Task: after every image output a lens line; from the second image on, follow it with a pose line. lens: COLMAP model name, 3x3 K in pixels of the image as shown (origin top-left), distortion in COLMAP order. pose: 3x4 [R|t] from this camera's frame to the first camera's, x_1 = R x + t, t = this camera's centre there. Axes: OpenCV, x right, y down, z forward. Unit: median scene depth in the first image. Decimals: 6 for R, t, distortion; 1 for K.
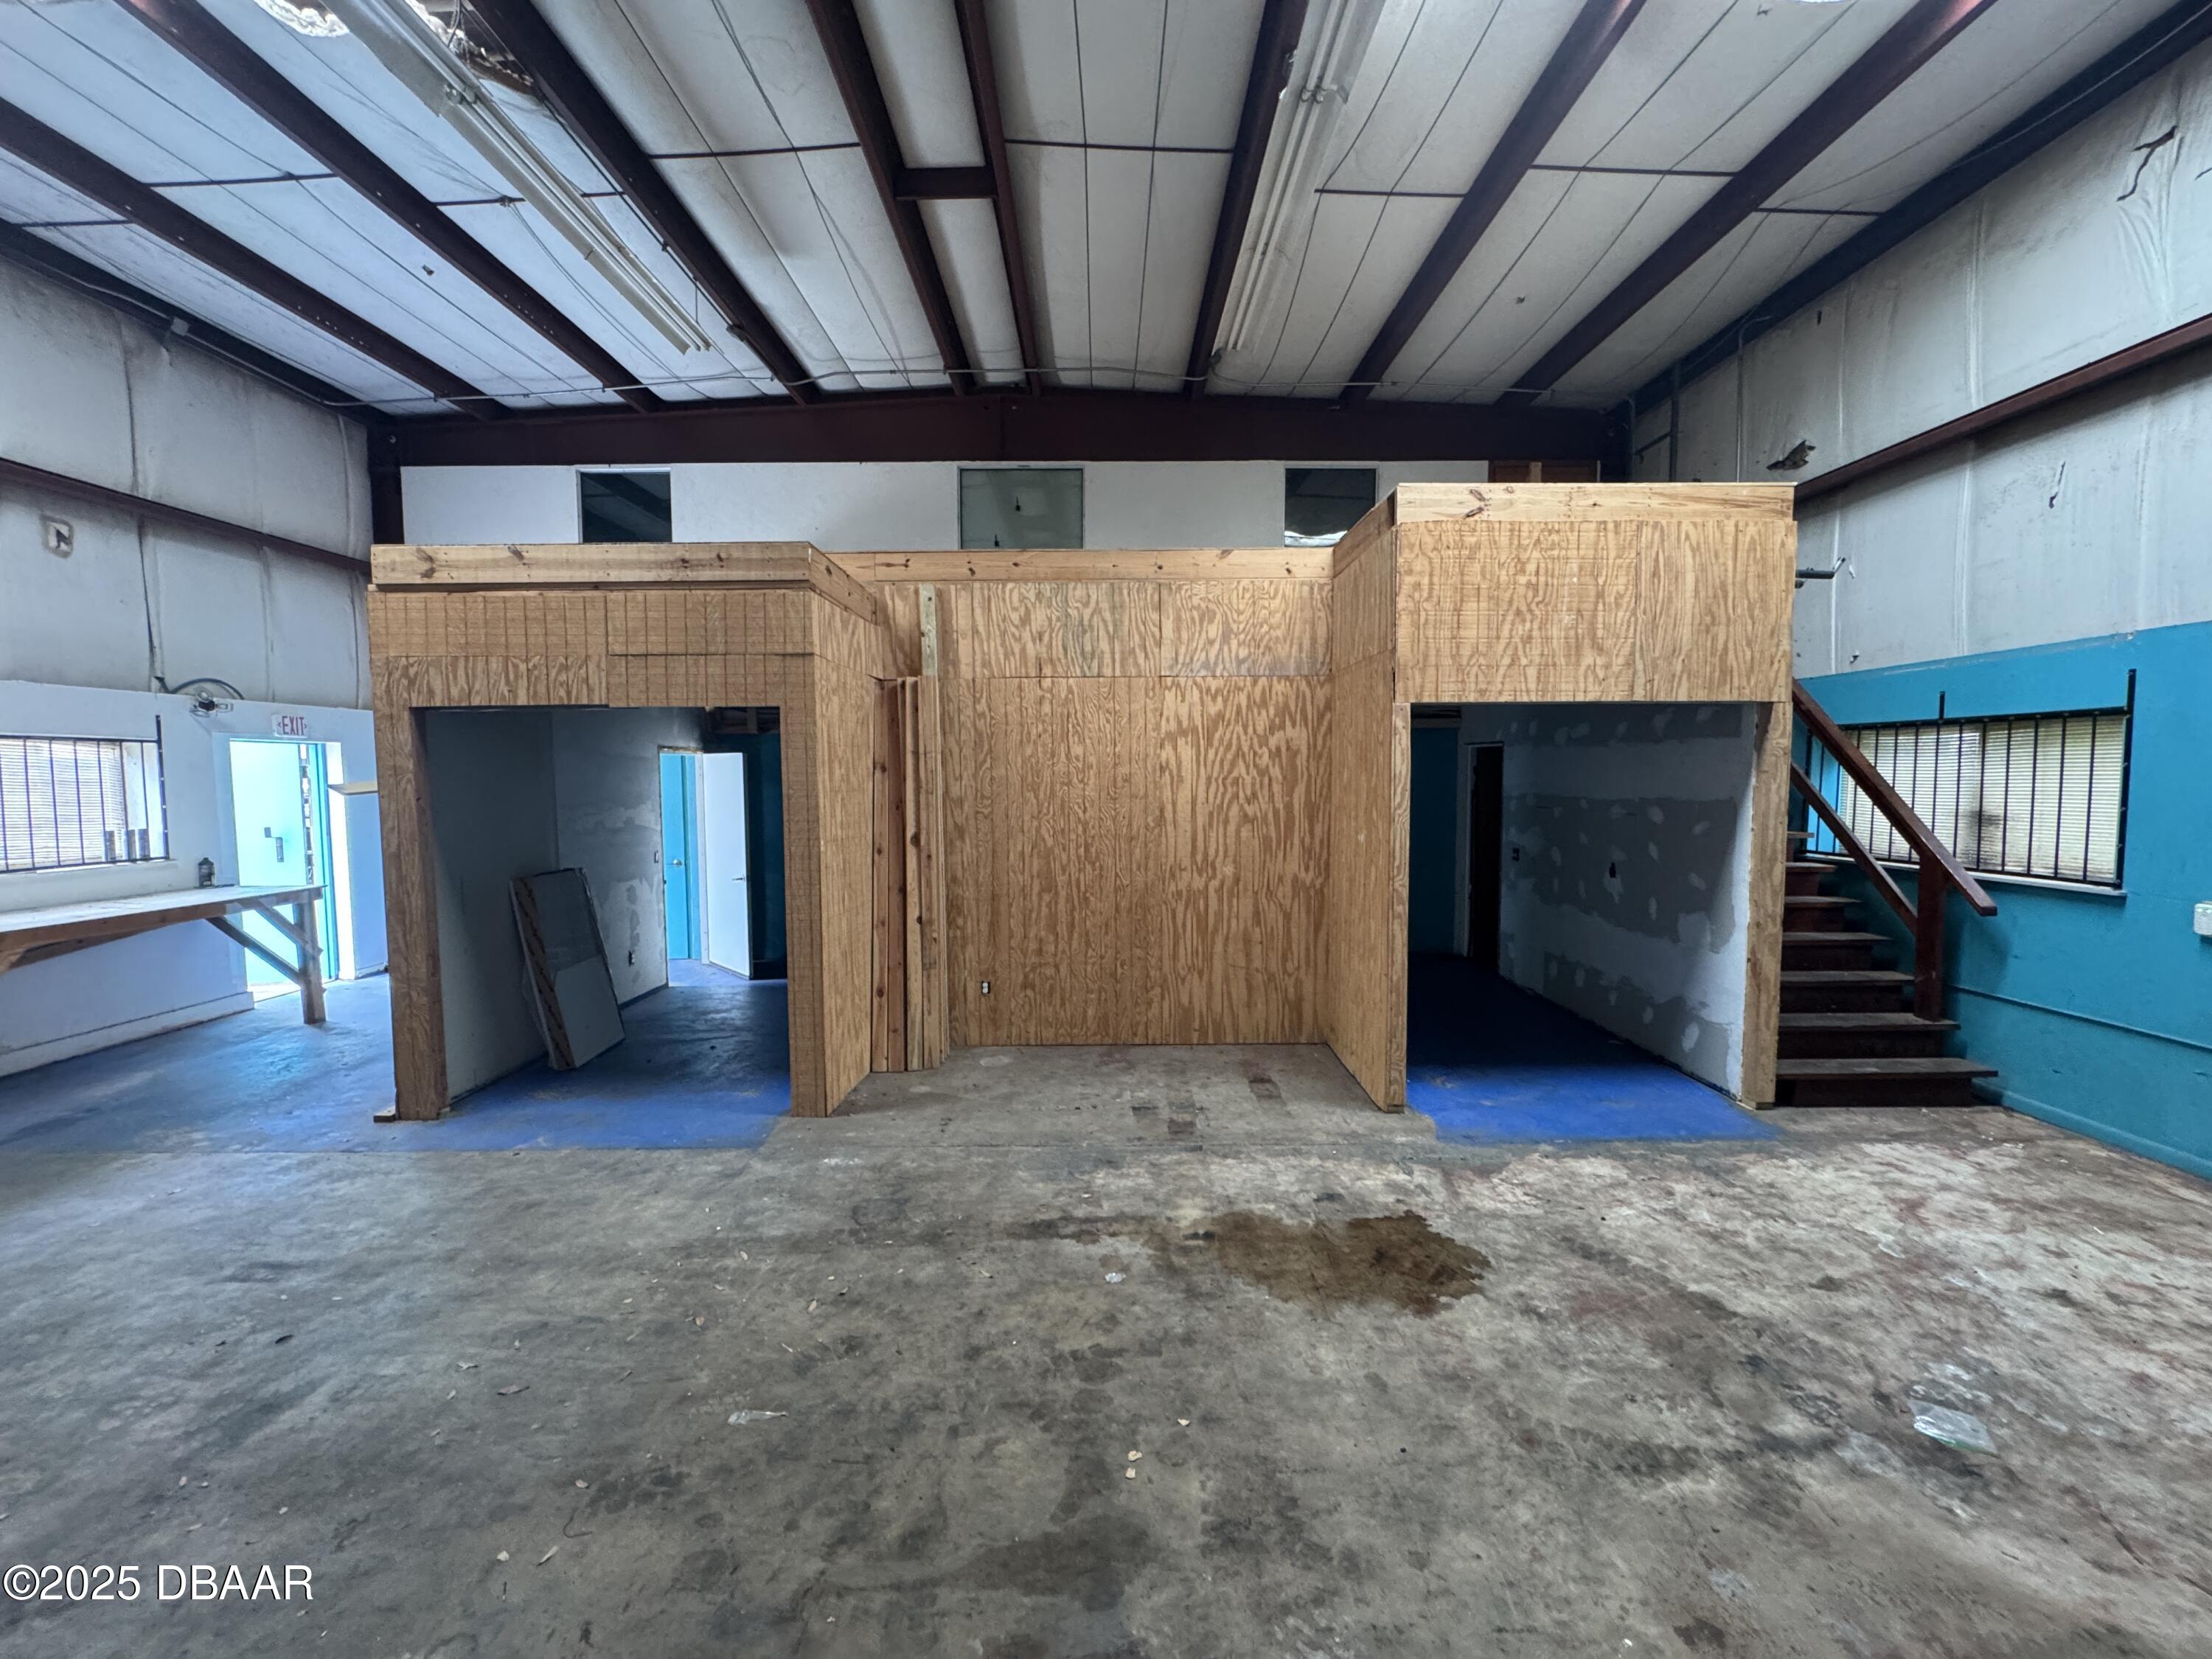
lens RADIAL K [[881.7, 0, 1101.9], [0, 881.7, 831.3], [0, 0, 1]] dist [-0.003381, 0.000784]
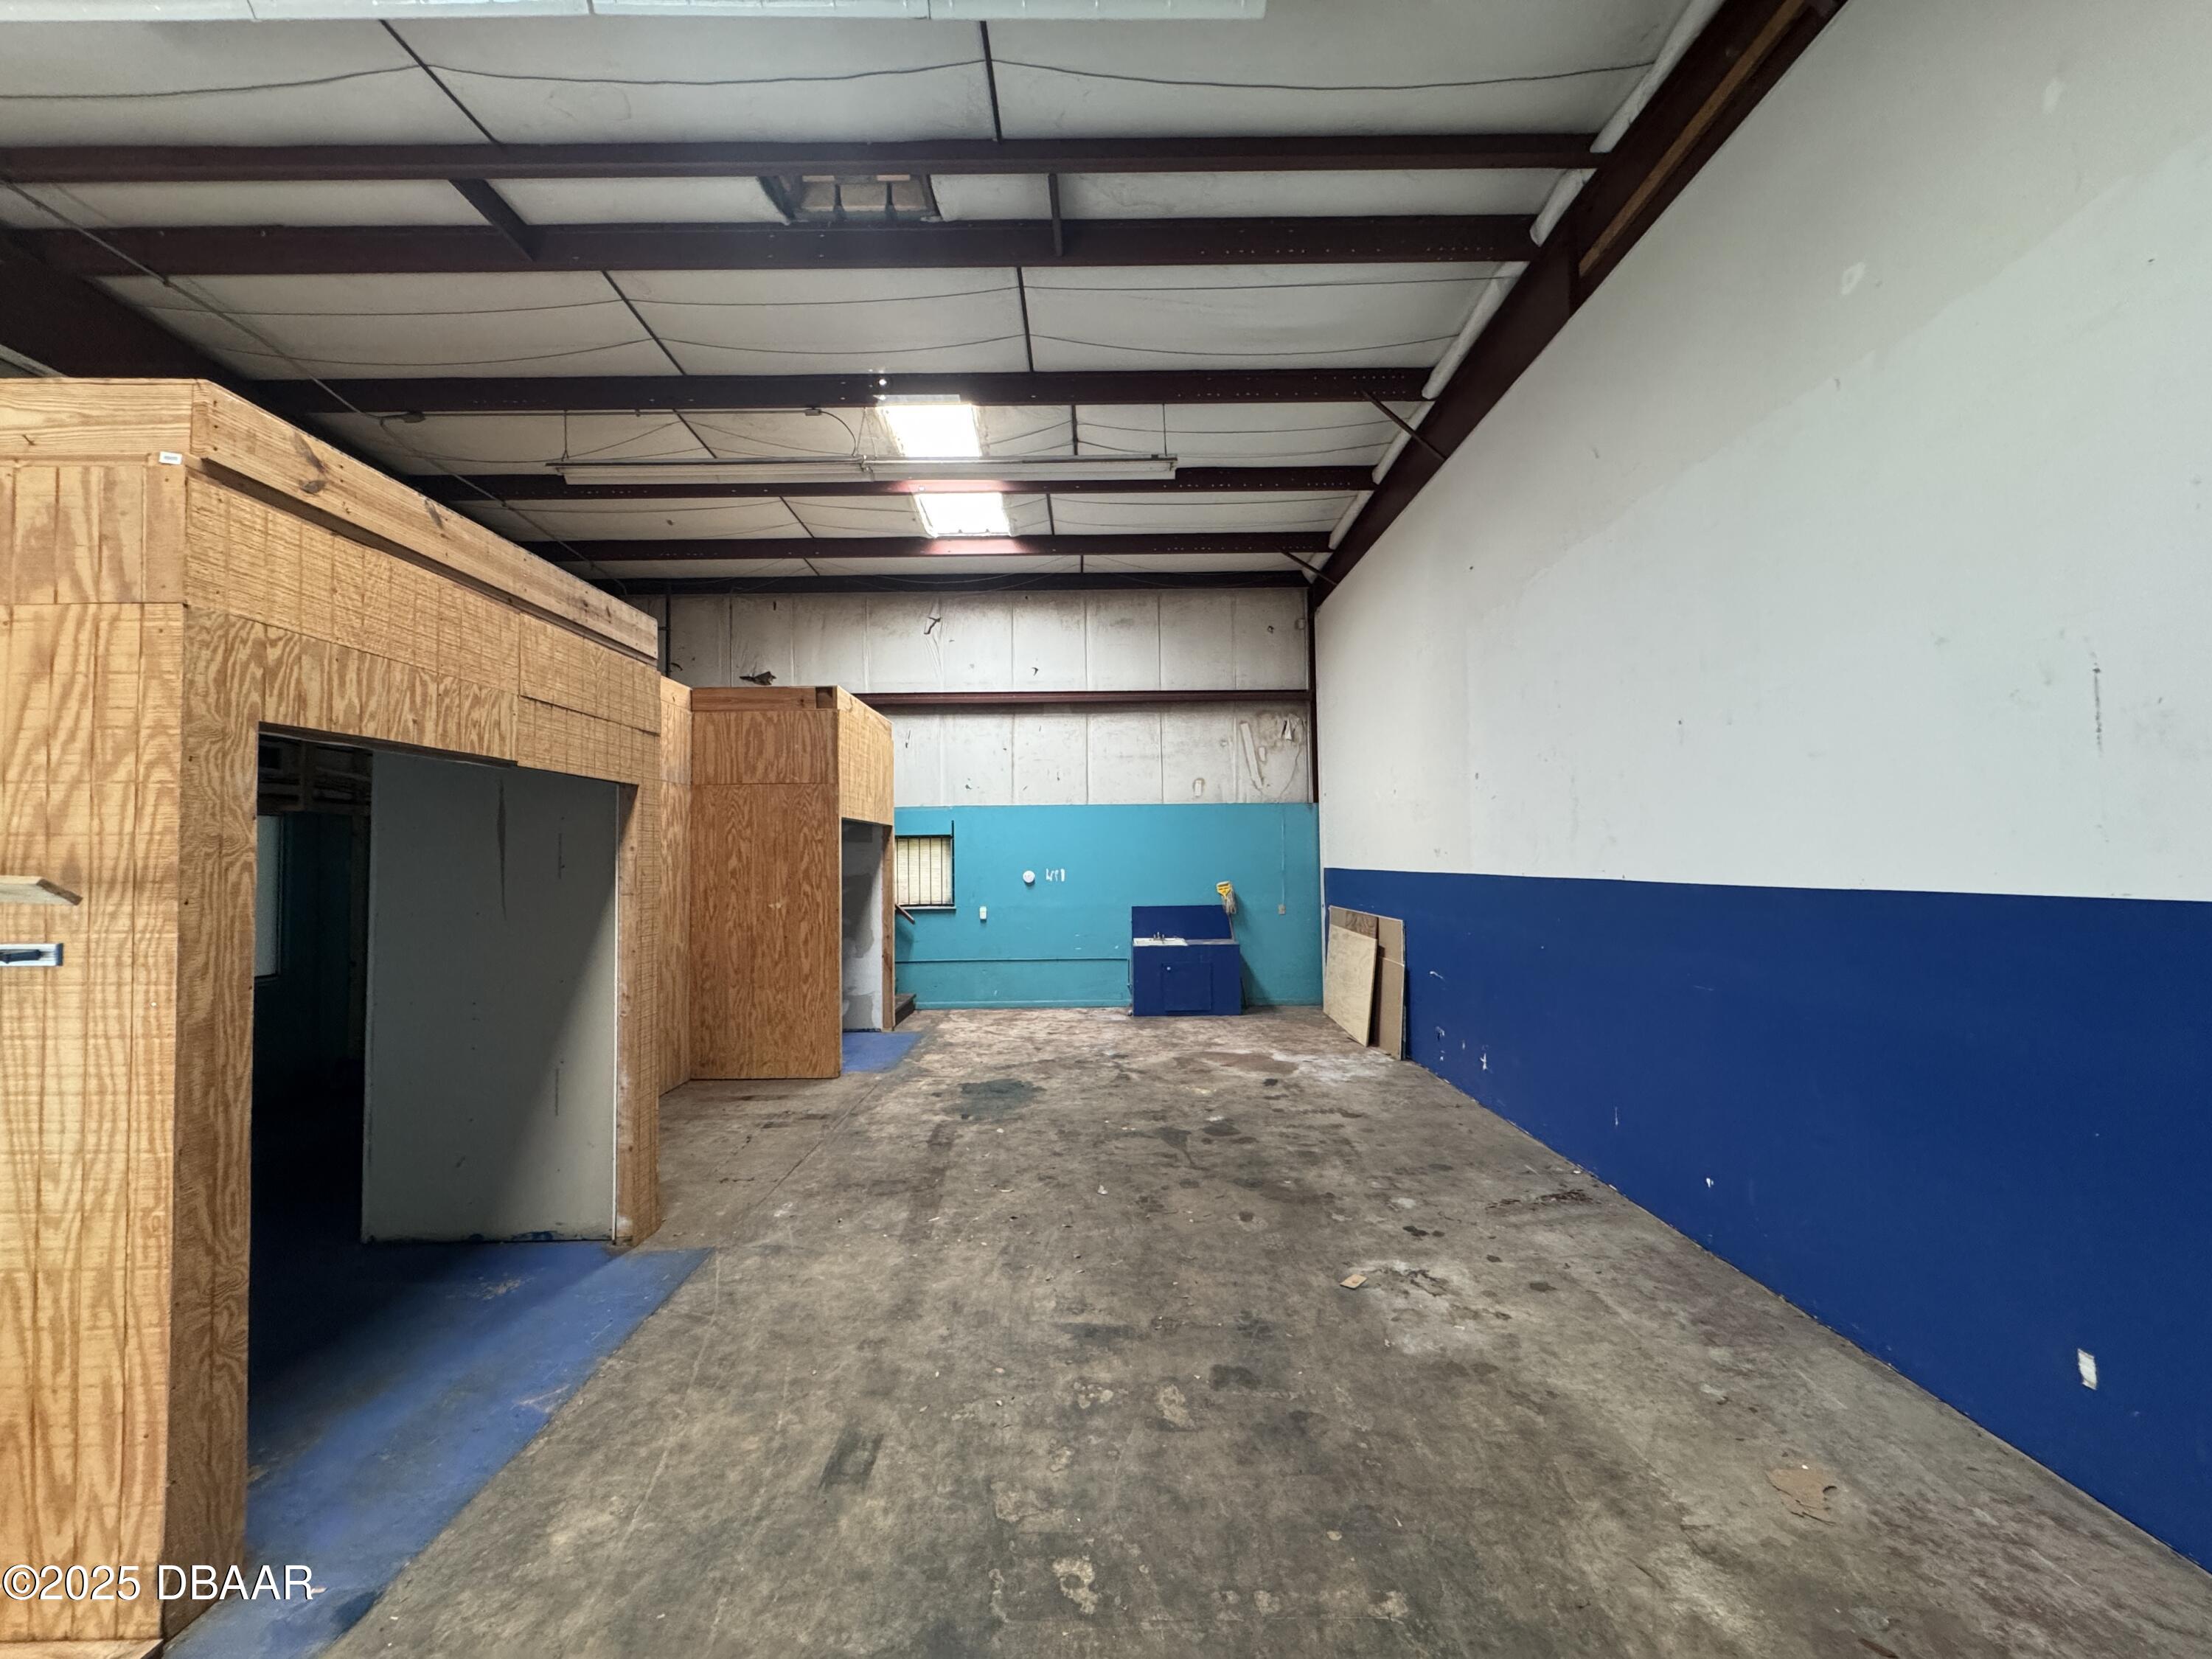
lens RADIAL K [[881.7, 0, 1106.5], [0, 881.7, 830.0], [0, 0, 1]] dist [-0.003381, 0.000784]
pose [[-0.007036, 0.037547, 0.999270, -1.294802], [0.077595, 0.996302, -0.036889, -0.022663], [-0.996960, 0.077279, -0.009923, 0.526337]]
